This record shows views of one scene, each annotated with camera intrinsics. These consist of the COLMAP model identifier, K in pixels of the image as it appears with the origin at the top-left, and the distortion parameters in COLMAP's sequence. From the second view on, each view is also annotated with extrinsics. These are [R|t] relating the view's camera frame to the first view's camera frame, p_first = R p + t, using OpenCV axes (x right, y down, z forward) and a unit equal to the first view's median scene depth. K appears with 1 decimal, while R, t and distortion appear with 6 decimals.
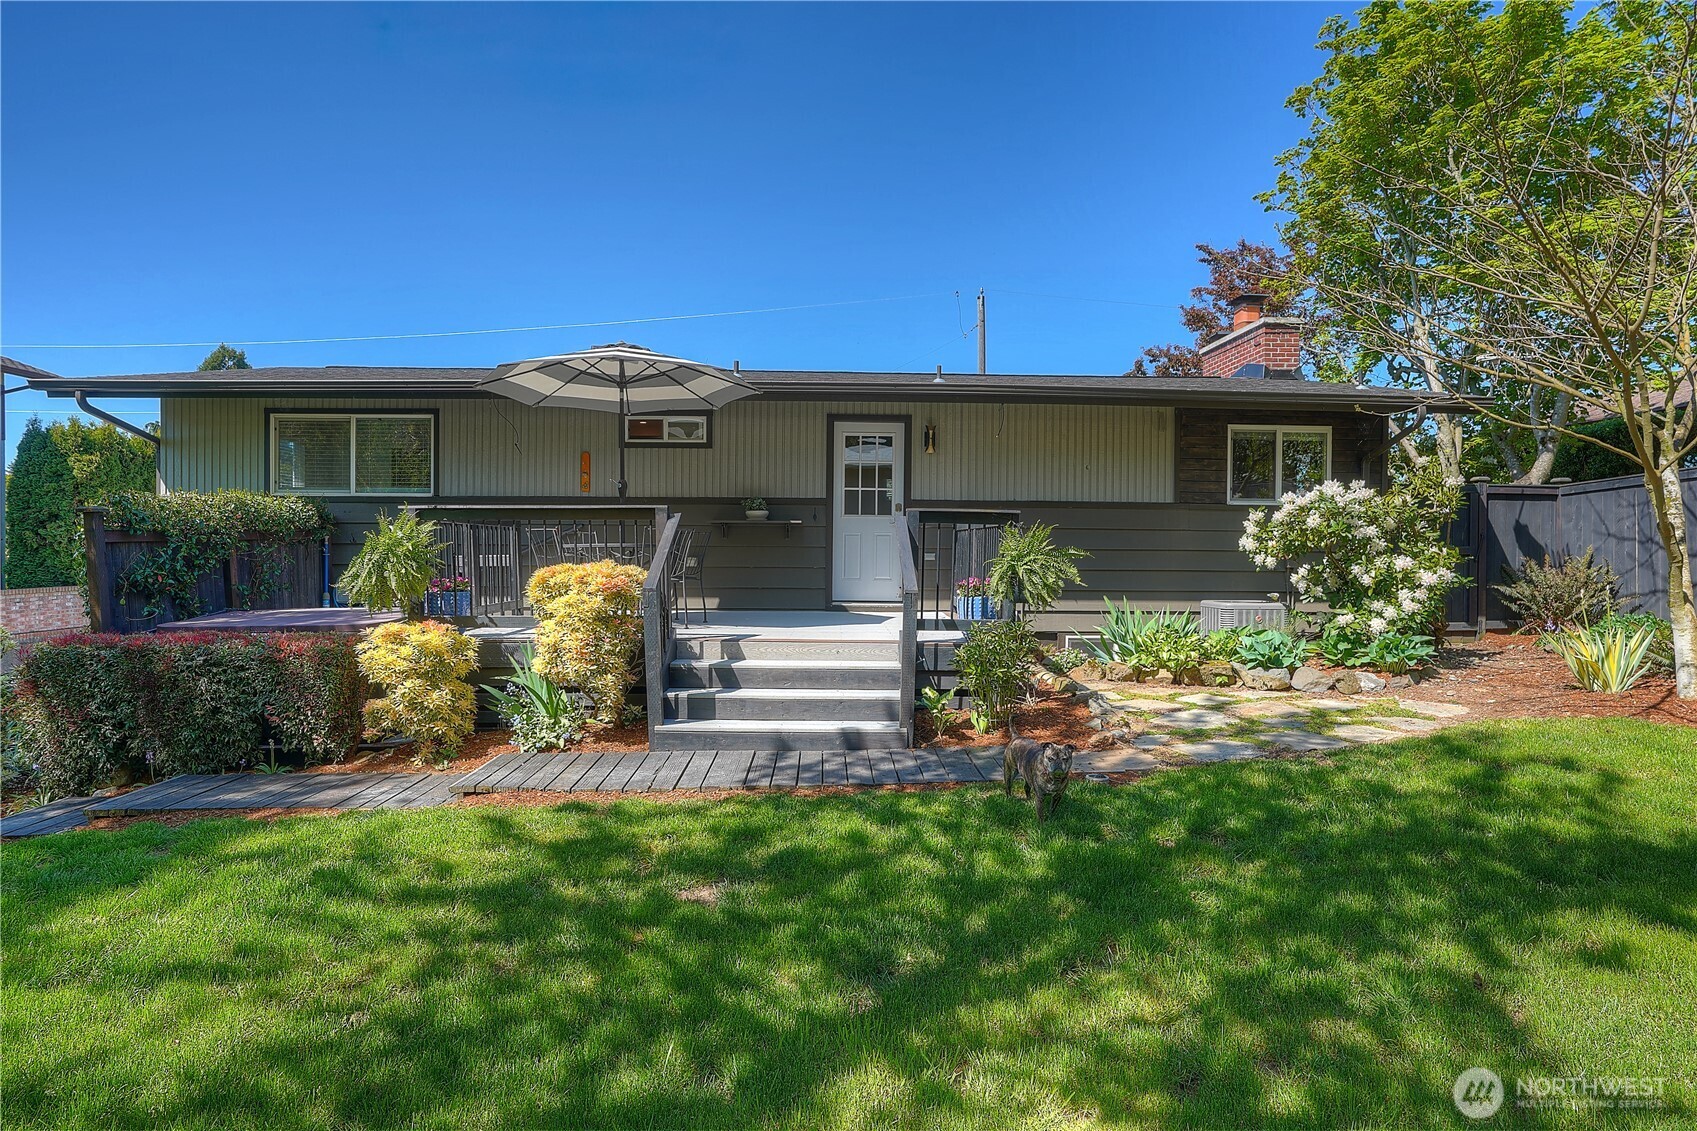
lens RADIAL K [[918.8, 0, 848.0], [0, 918.8, 560.9], [0, 0, 1]] dist [-0.028485, 0.001721]
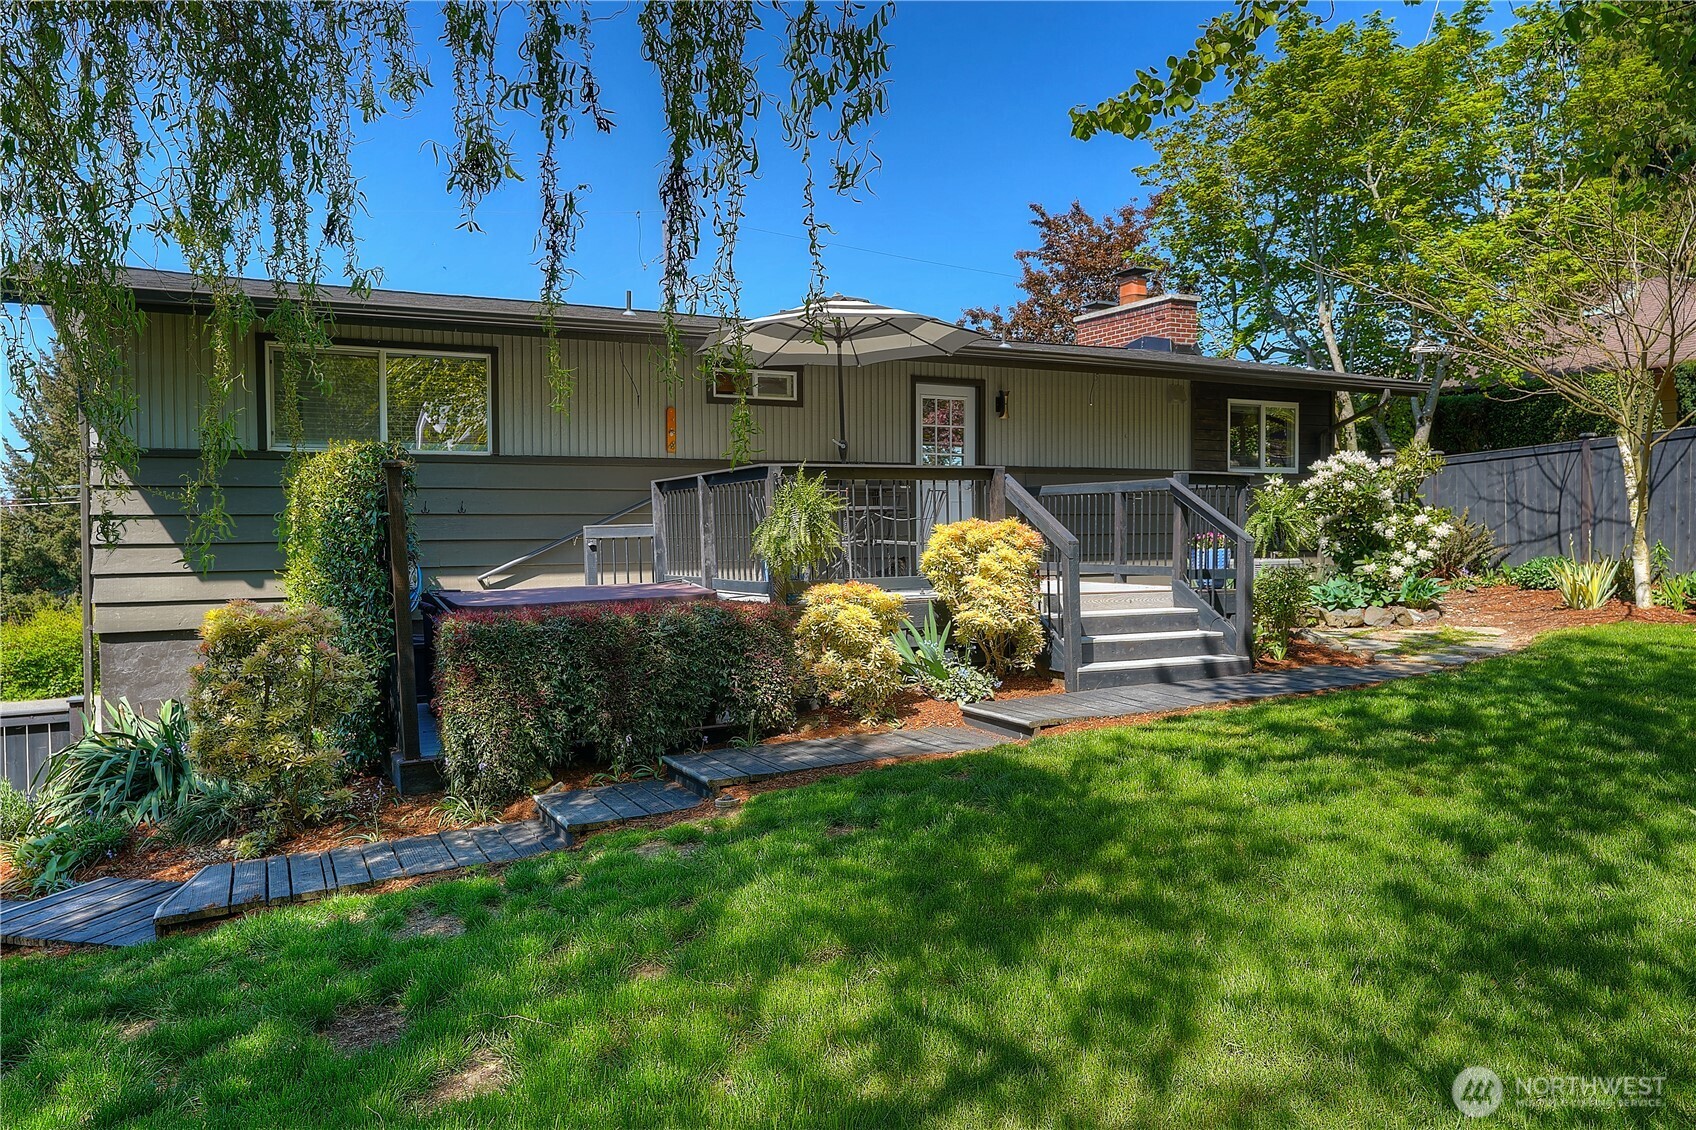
lens RADIAL K [[1221.2, 0, 847.0], [0, 1221.2, 557.0], [0, 0, 1]] dist [0.006747, 0.017015]
pose [[0.896081, -0.024542, 0.443211, -0.653683], [0.025681, 0.999664, 0.003433, 0.022874], [-0.443147, 0.008306, 0.896411, -0.103554]]
